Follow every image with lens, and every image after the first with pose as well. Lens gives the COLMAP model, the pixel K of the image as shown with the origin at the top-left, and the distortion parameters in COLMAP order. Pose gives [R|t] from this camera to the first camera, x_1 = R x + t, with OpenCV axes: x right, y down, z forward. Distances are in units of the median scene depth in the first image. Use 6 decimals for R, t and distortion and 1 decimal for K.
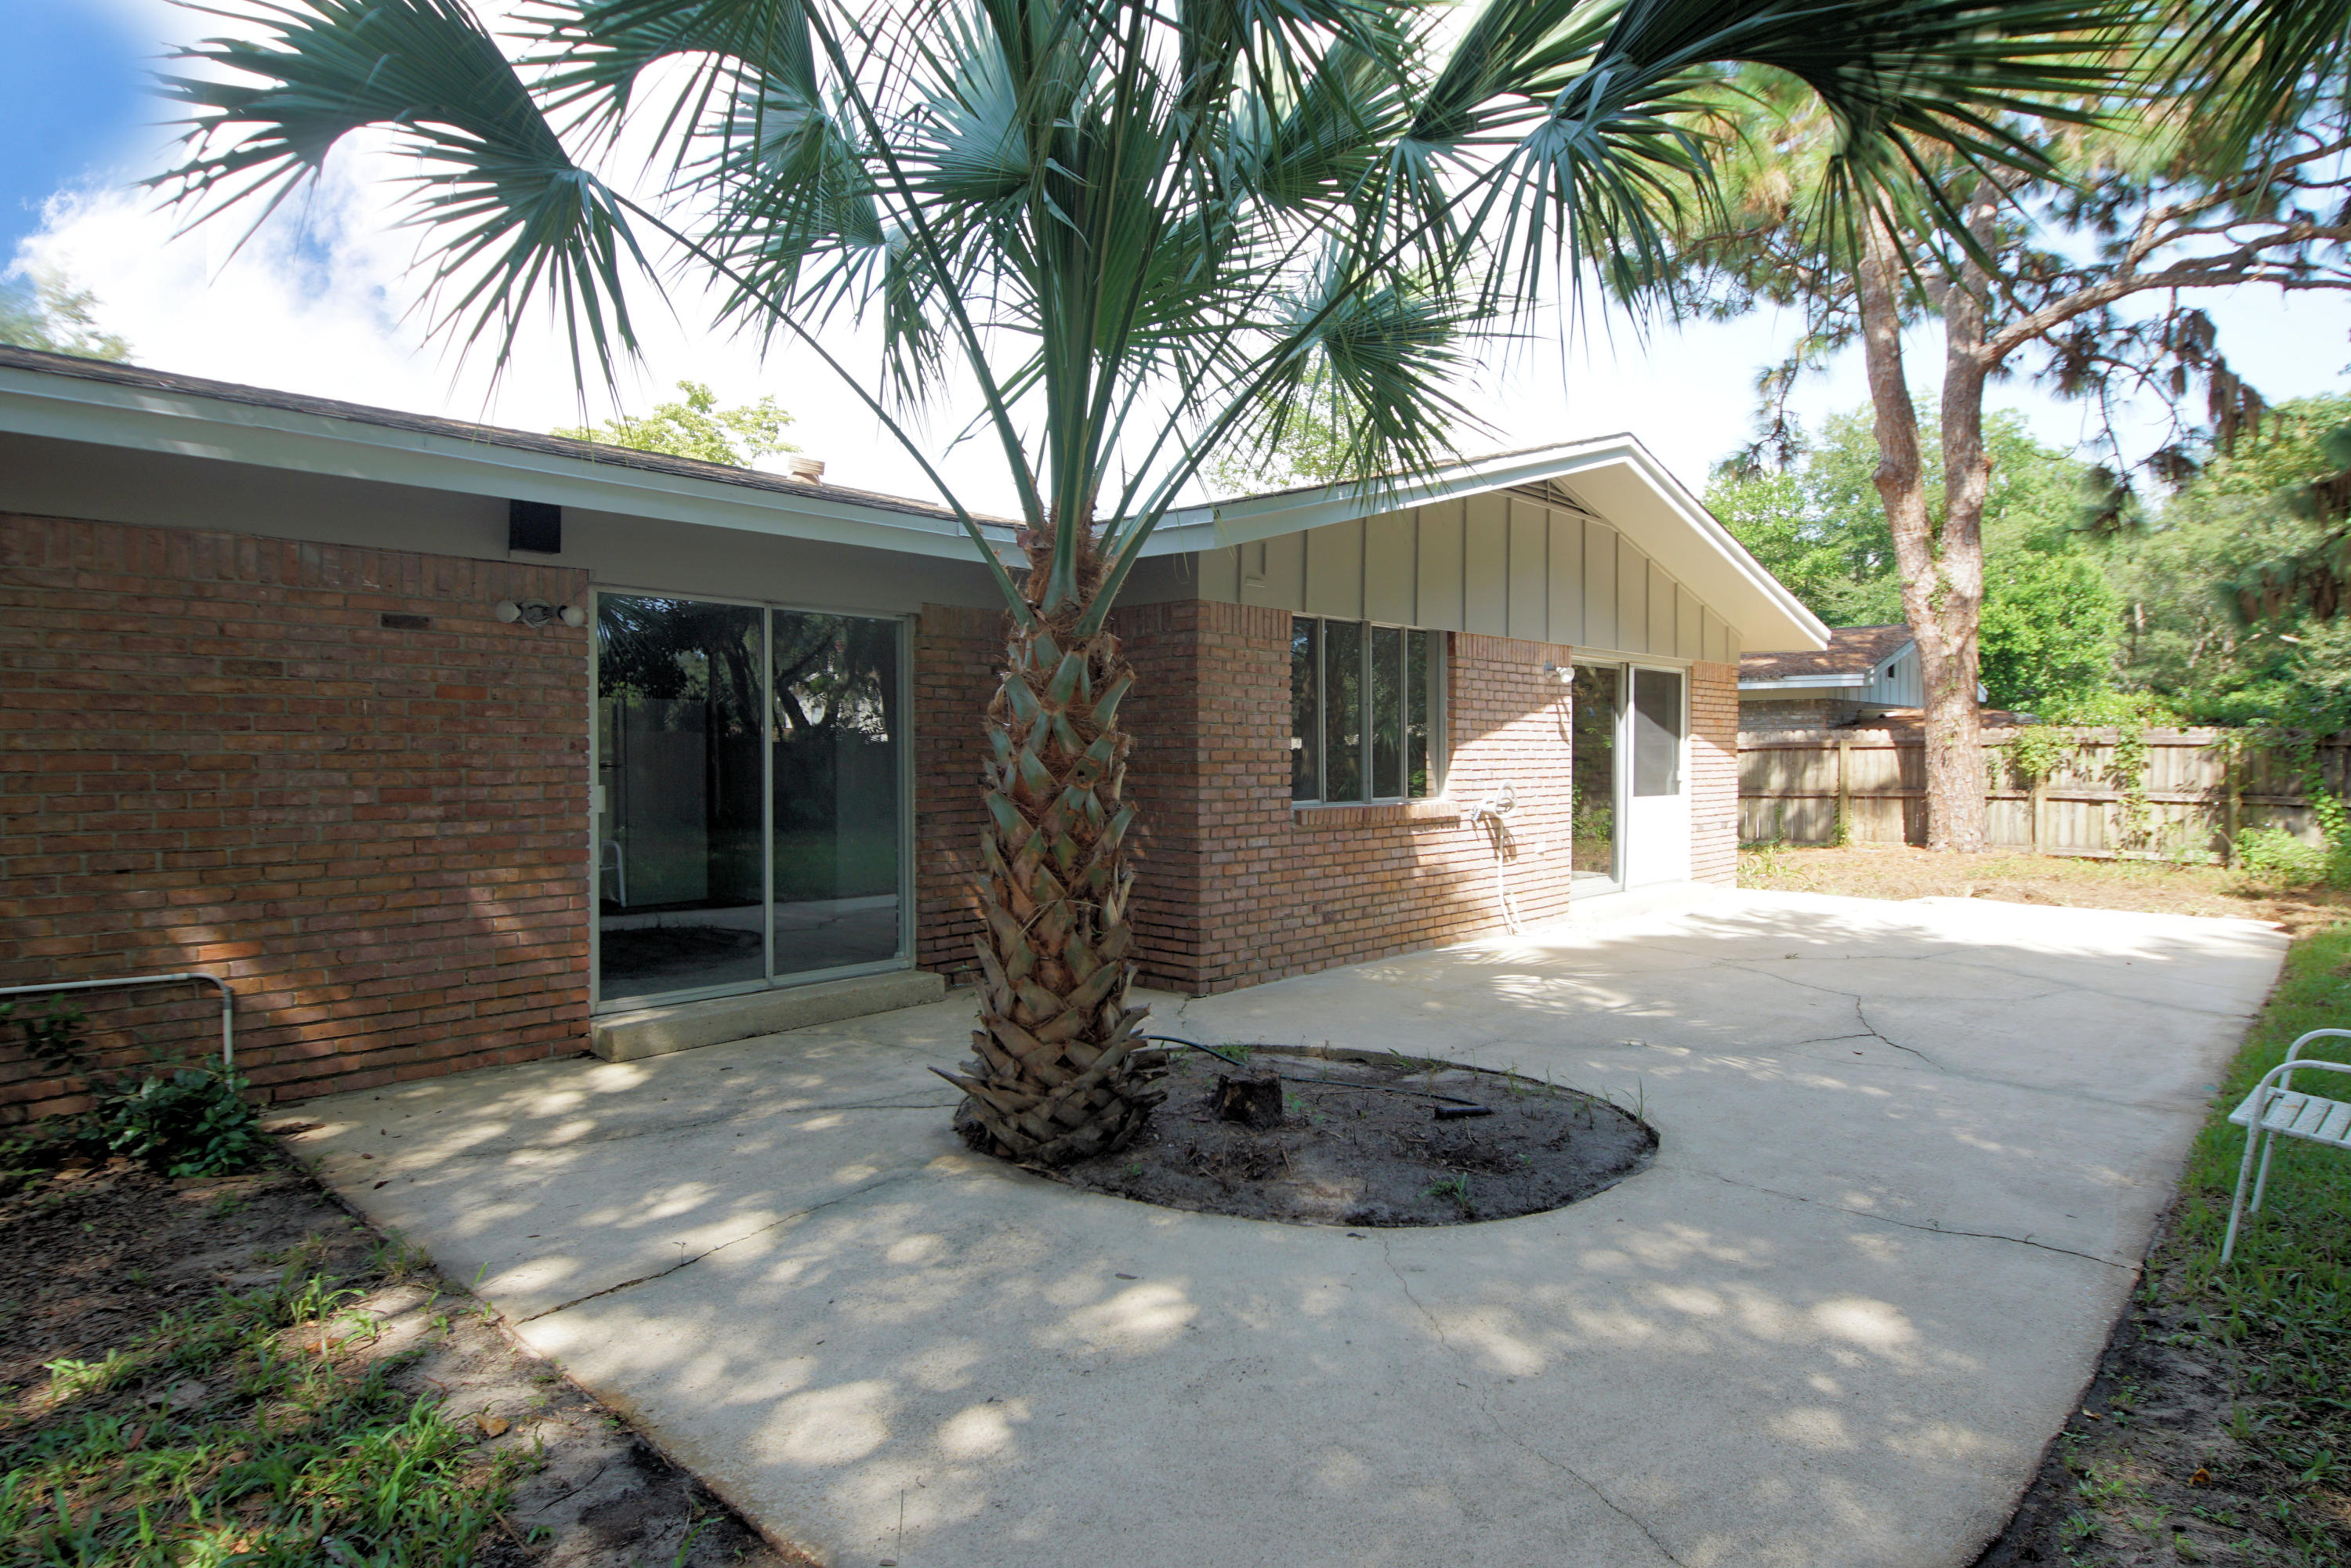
lens RADIAL K [[1257.8, 0, 1148.4], [0, 1257.8, 759.3], [0, 0, 1]] dist [0.040571, -0.033958]
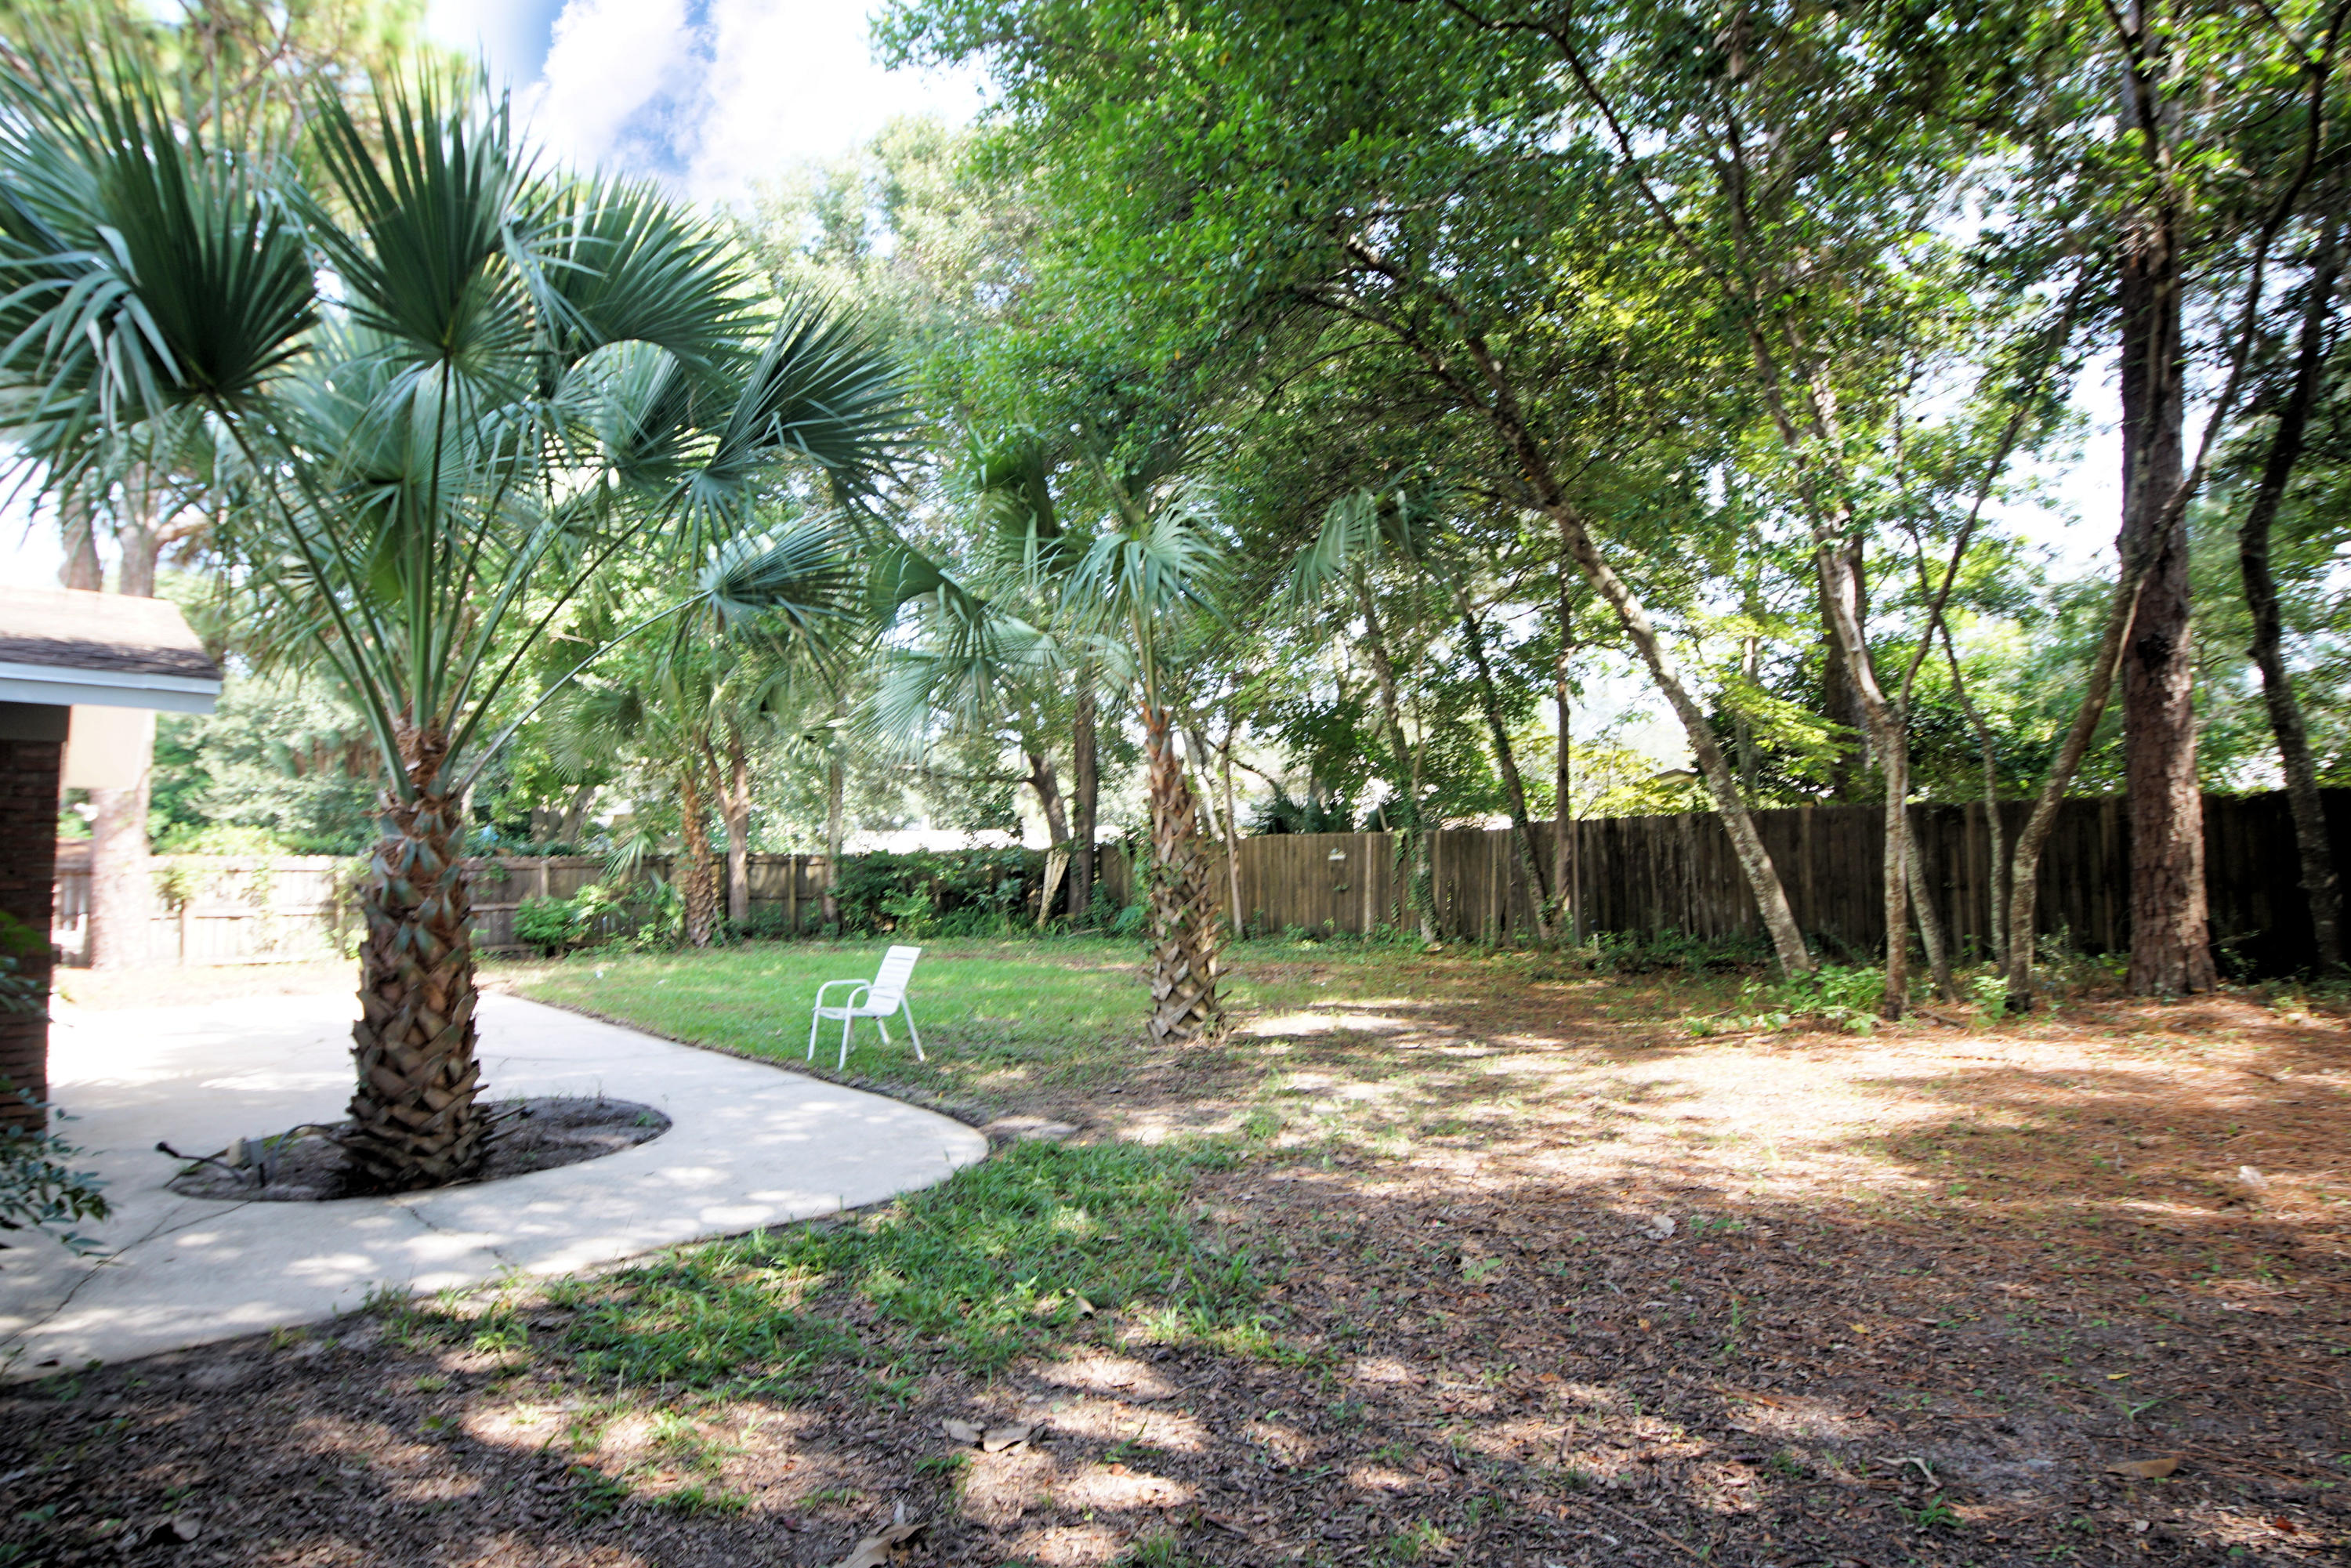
lens RADIAL K [[1258.0, 0, 1149.2], [0, 1258.0, 772.4], [0, 0, 1]] dist [0.036757, -0.035702]
pose [[0.085917, 0.066214, 0.994100, -0.832349], [0.016180, 0.997565, -0.067843, -0.018341], [-0.996171, 0.021913, 0.084637, 0.045959]]
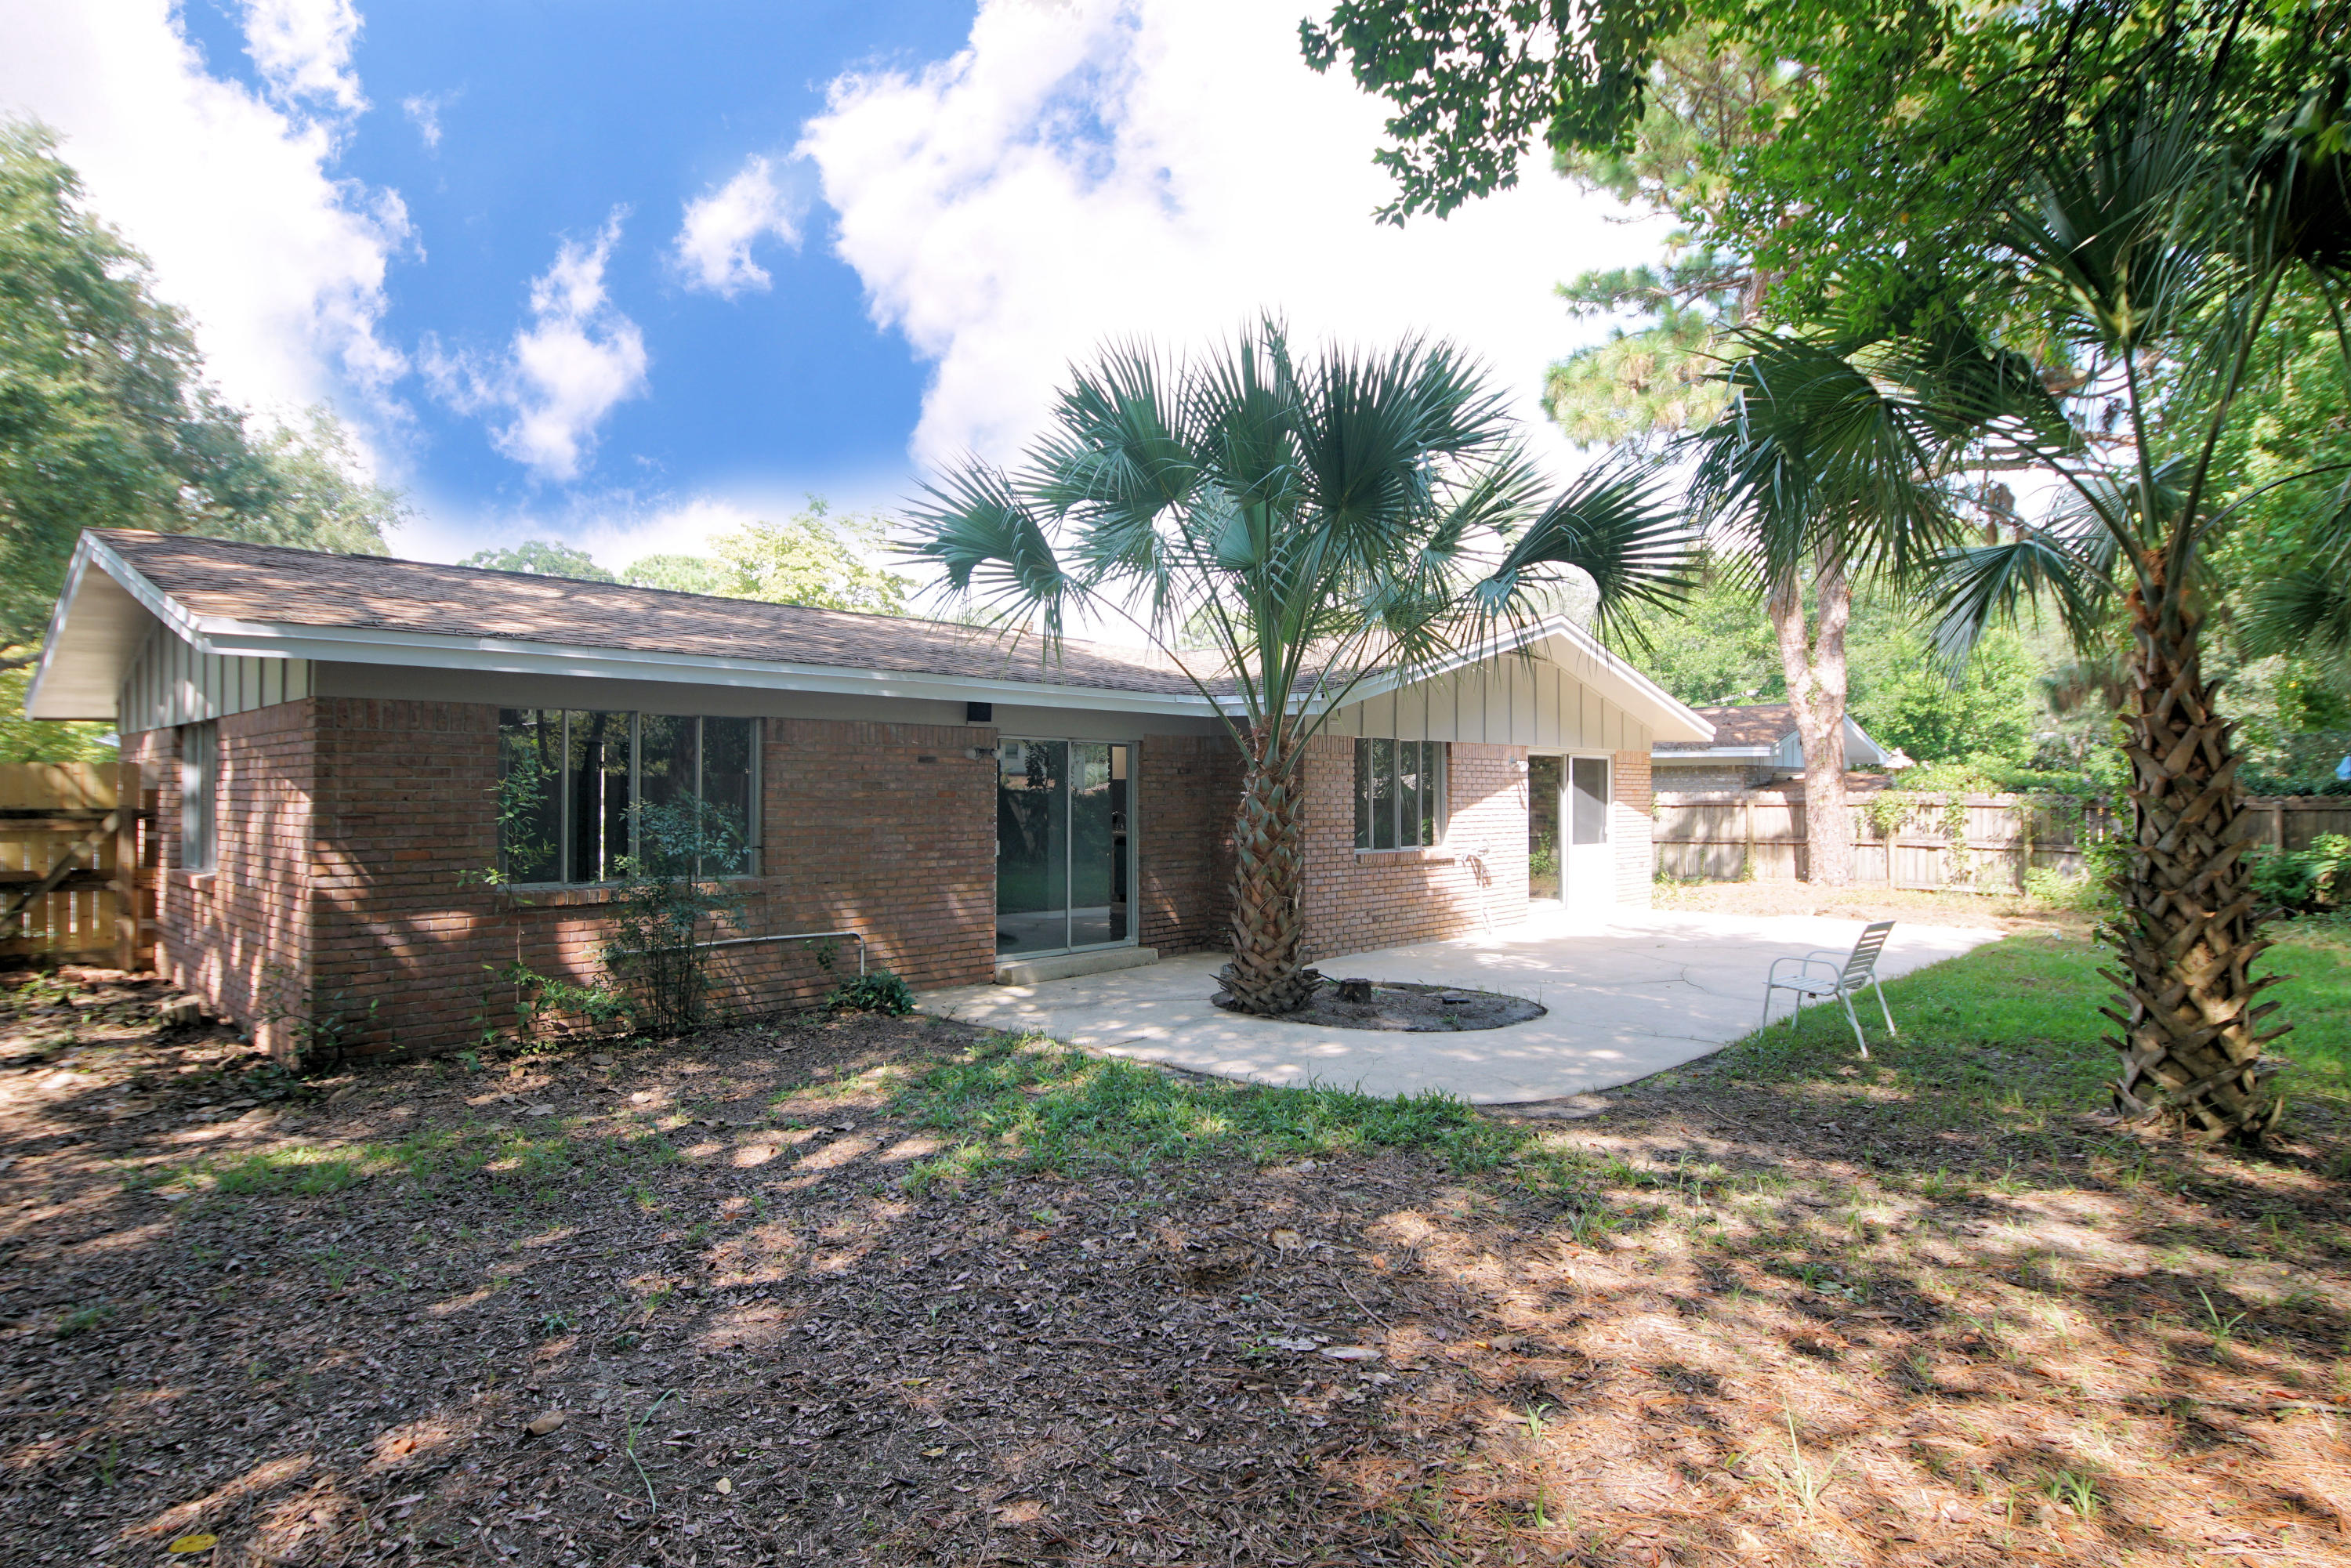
lens RADIAL K [[1258.0, 0, 1149.2], [0, 1258.0, 772.4], [0, 0, 1]] dist [0.036757, -0.035702]
pose [[0.999985, 0.003772, 0.003921, -0.168803], [-0.003692, 0.999793, -0.020010, -0.034803], [-0.003996, 0.019995, 0.999792, -0.689039]]
